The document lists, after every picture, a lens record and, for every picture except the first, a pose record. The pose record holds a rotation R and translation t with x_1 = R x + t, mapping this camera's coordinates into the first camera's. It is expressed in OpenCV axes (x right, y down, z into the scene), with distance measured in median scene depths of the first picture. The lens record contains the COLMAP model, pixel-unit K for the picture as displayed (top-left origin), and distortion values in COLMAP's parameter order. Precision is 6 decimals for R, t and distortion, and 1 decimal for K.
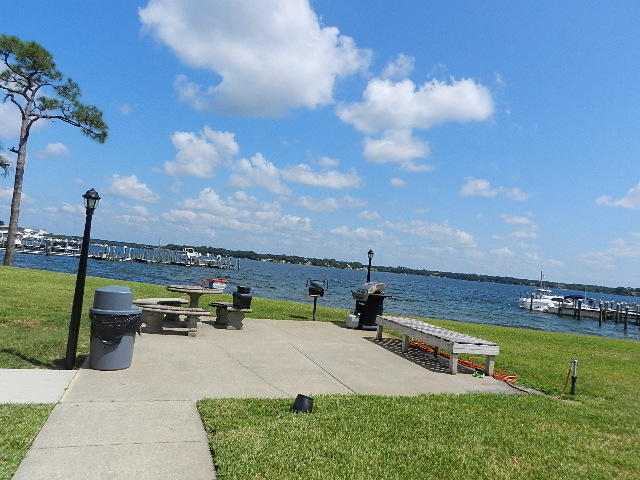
lens RADIAL K [[427.9, 0, 322.7], [0, 427.9, 244.3], [0, 0, 1]] dist [0.029419, -0.035692]
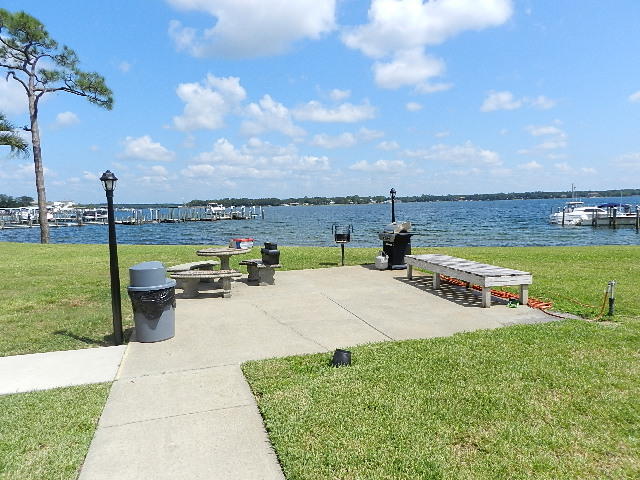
lens RADIAL K [[427.9, 0, 321.9], [0, 427.9, 245.4], [0, 0, 1]] dist [0.029419, -0.035692]
pose [[0.991316, -0.113510, -0.066391, 0.001050], [0.121918, 0.982539, 0.140549, -0.008054], [0.049278, -0.147422, 0.987845, 0.002243]]
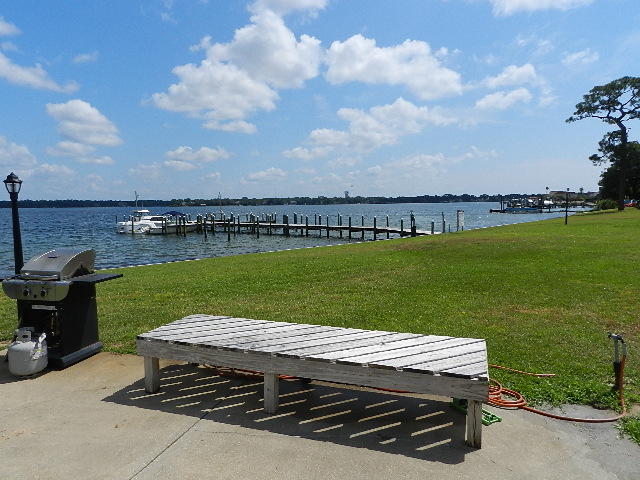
lens RADIAL K [[427.9, 0, 319.5], [0, 427.9, 240.8], [0, 0, 1]] dist [0.029419, -0.035692]
pose [[0.596319, -0.164367, 0.785740, -0.027759], [0.022906, 0.981899, 0.188017, 0.002261], [-0.802421, -0.094120, 0.589289, 0.239668]]
